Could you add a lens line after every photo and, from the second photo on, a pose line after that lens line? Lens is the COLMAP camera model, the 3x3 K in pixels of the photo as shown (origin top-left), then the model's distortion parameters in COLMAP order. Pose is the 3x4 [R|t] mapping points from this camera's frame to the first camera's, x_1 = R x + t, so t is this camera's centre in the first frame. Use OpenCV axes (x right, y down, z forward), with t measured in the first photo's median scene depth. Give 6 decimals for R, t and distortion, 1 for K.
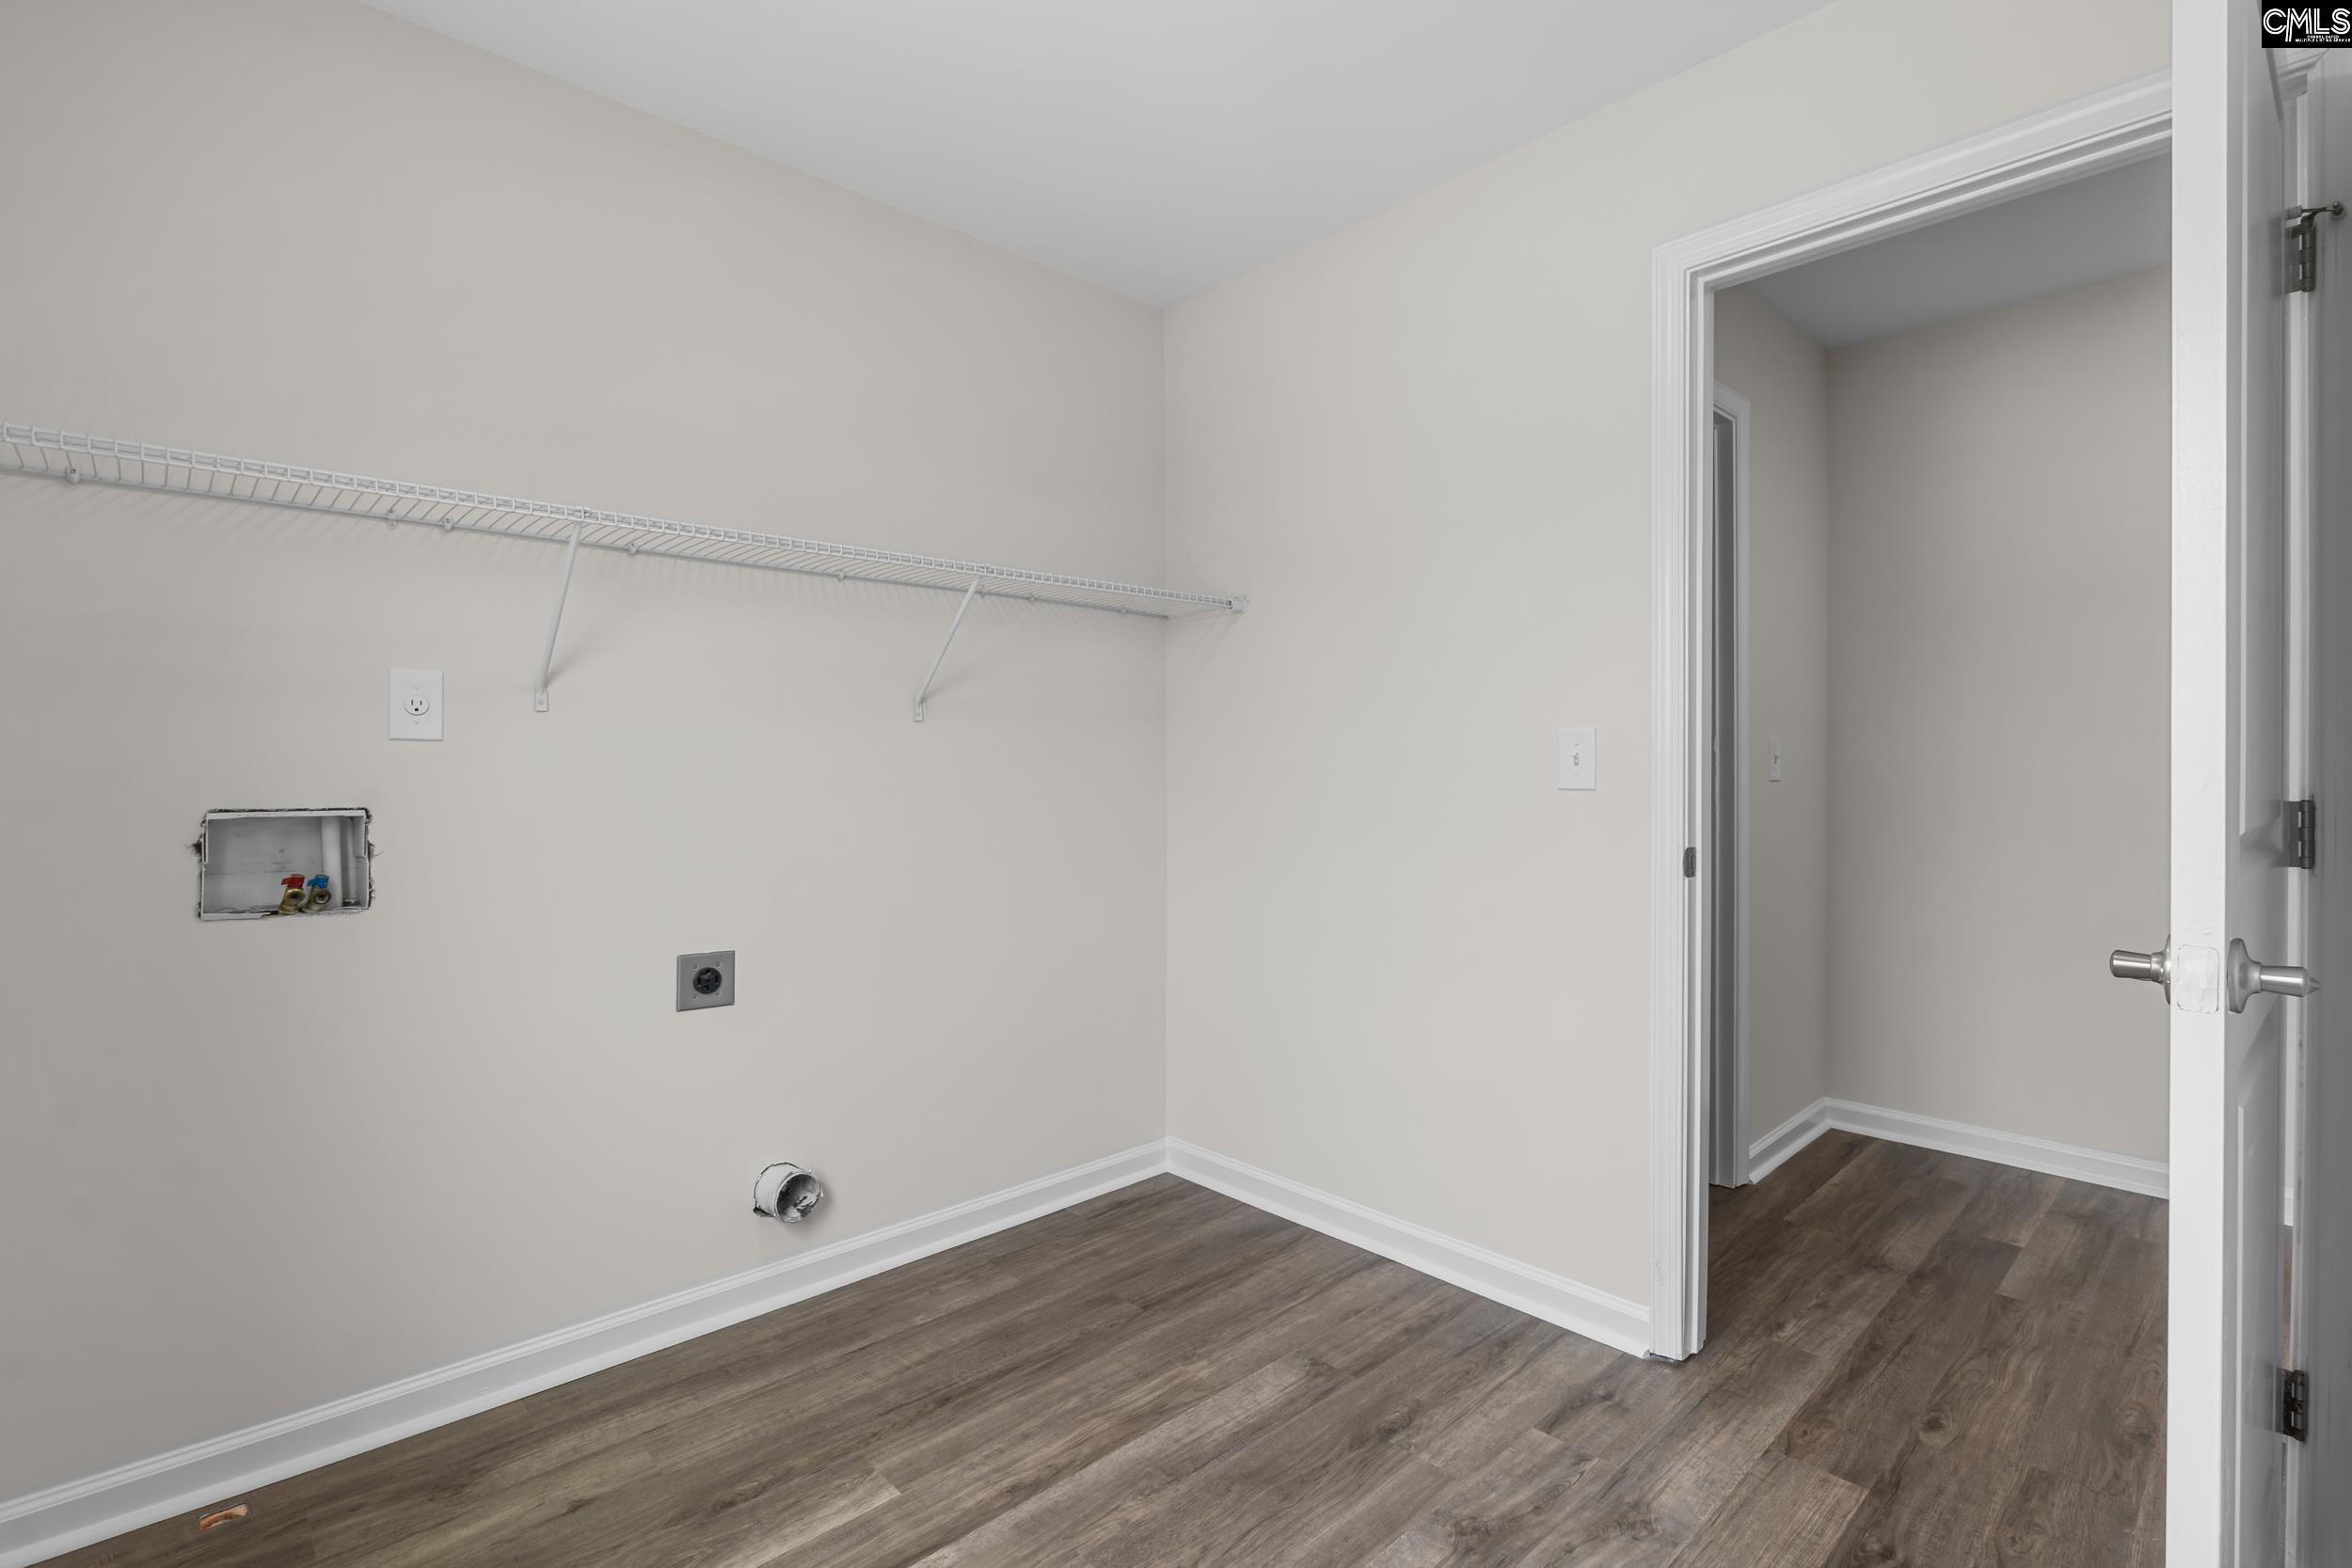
lens RADIAL K [[1091.3, 0, 1175.2], [0, 1091.3, 779.4], [0, 0, 1]] dist [-0.000645, -0.000693]
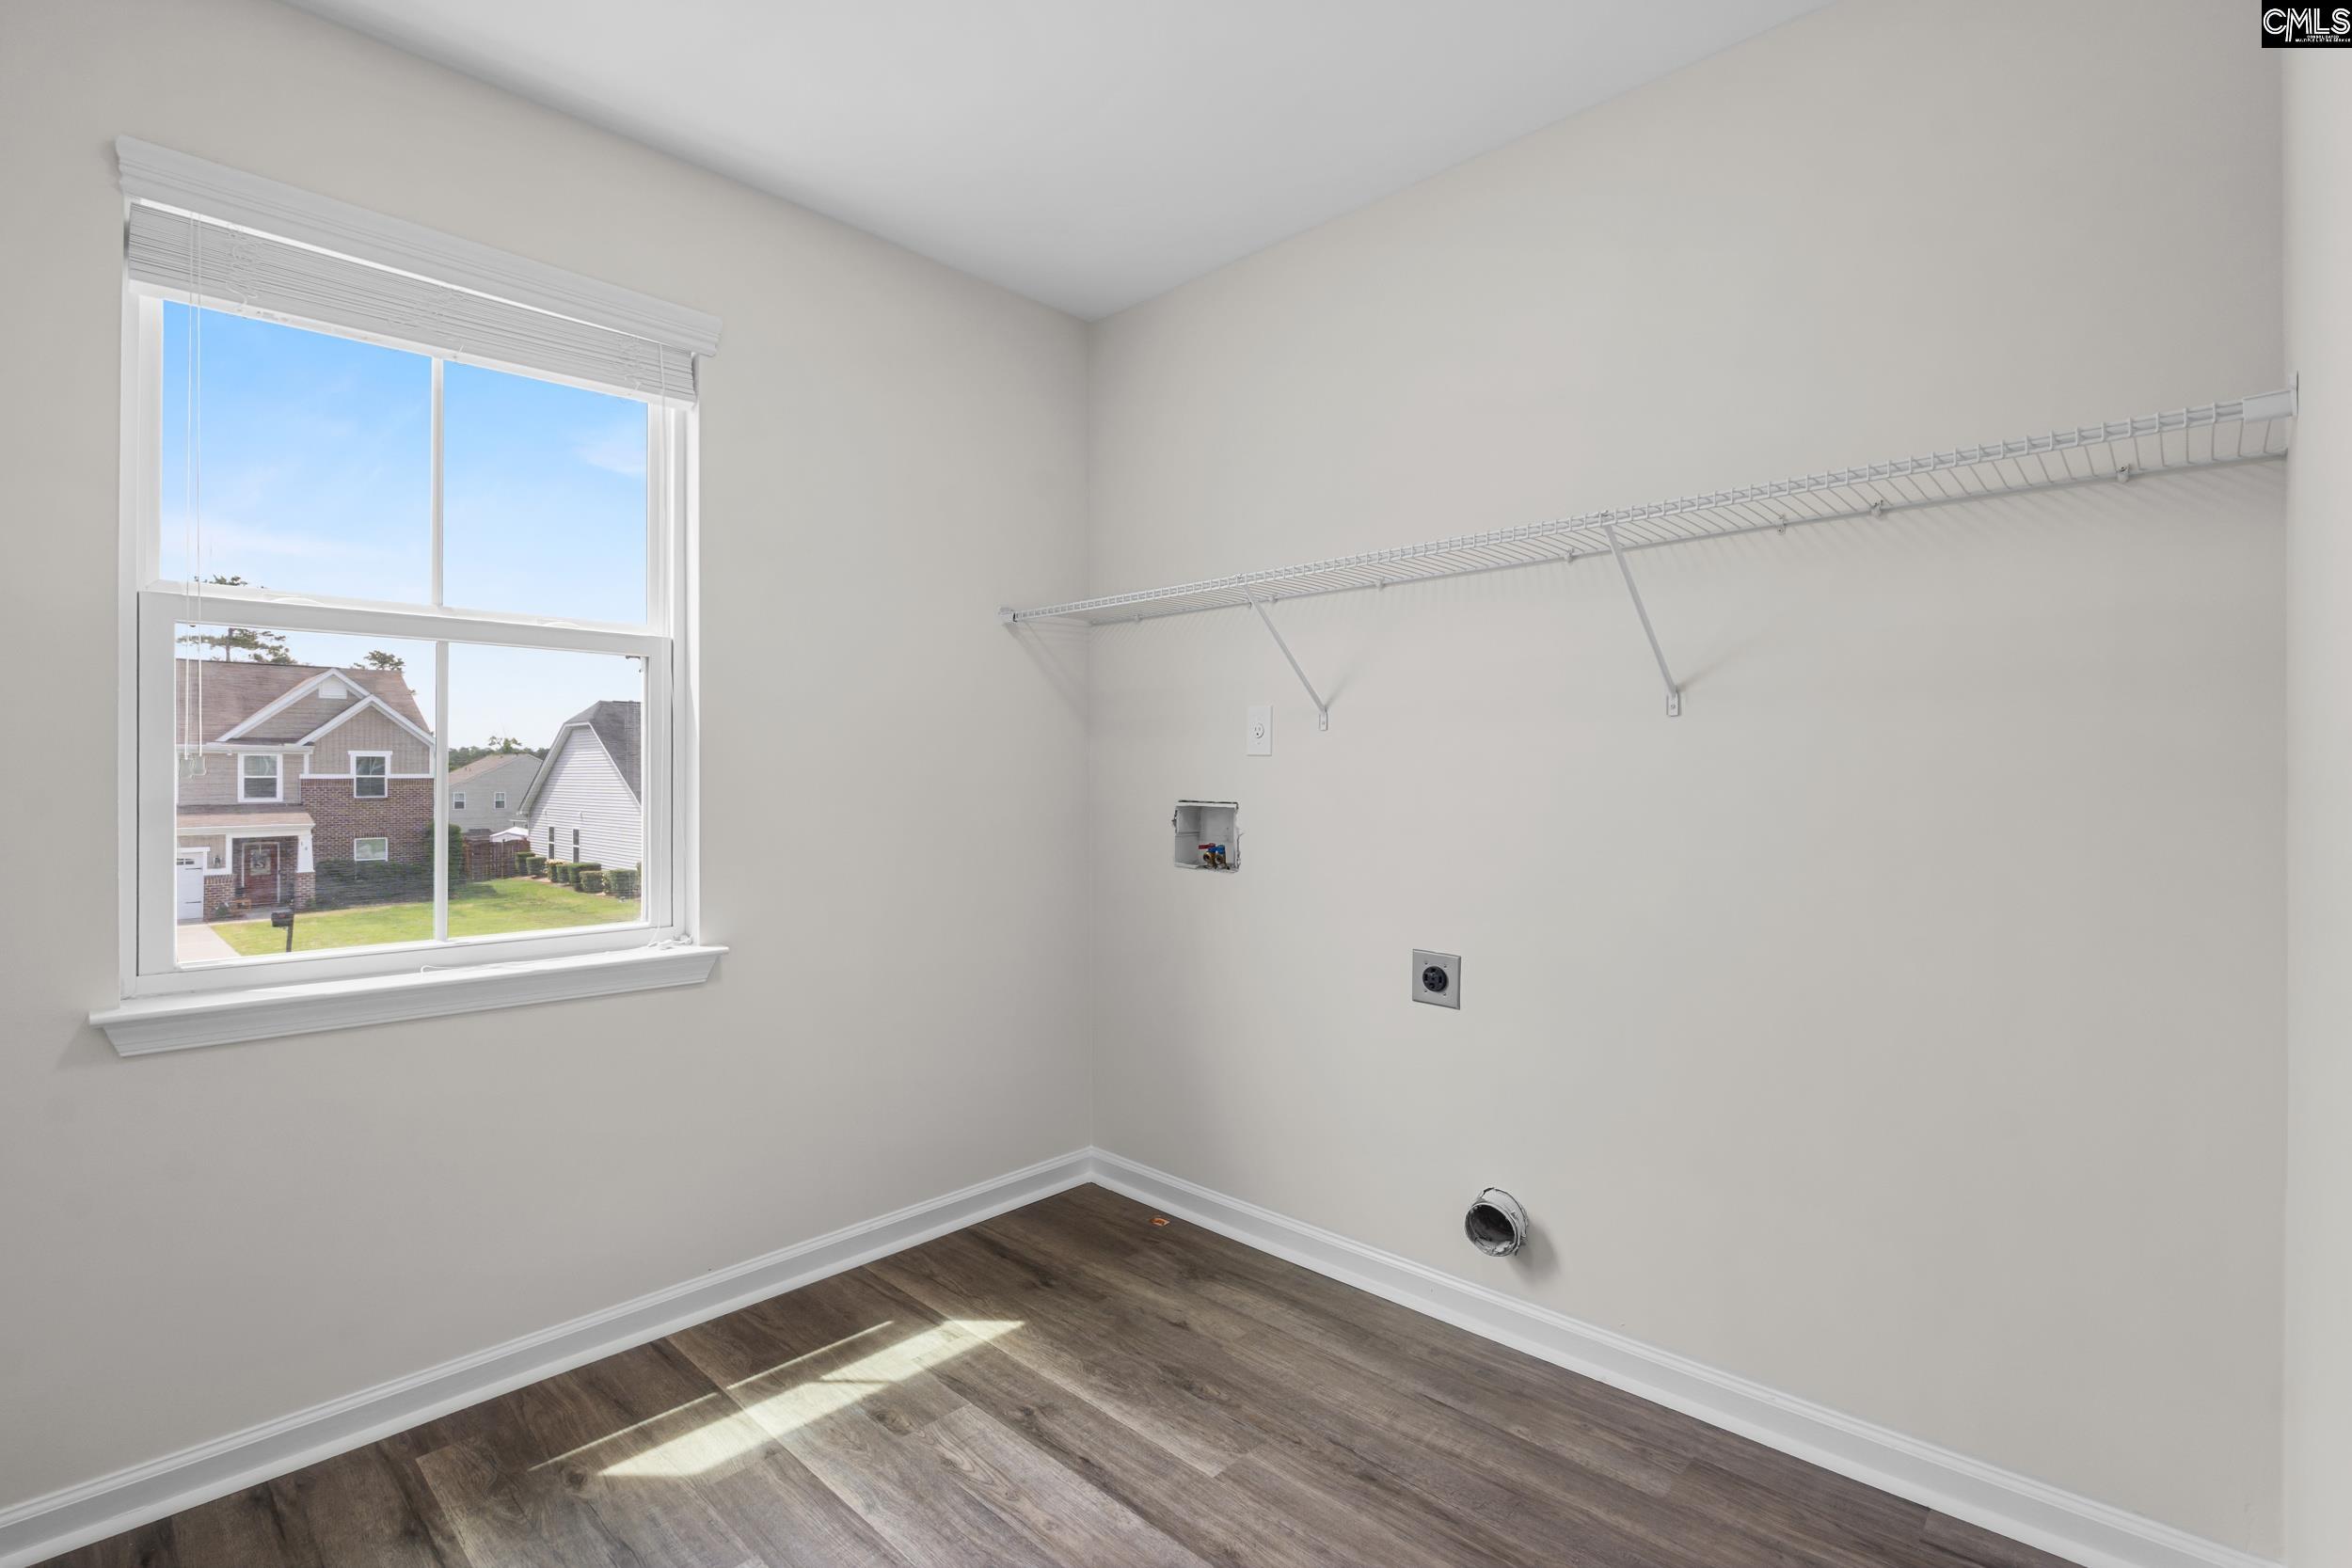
lens RADIAL K [[1091.3, 0, 1175.0], [0, 1091.3, 778.1], [0, 0, 1]] dist [-0.000645, -0.000693]
pose [[0.053827, 0.009521, -0.998505, 0.679542], [-0.007620, 0.999929, 0.009124, -0.017701], [0.998521, 0.007118, 0.053896, 0.789138]]
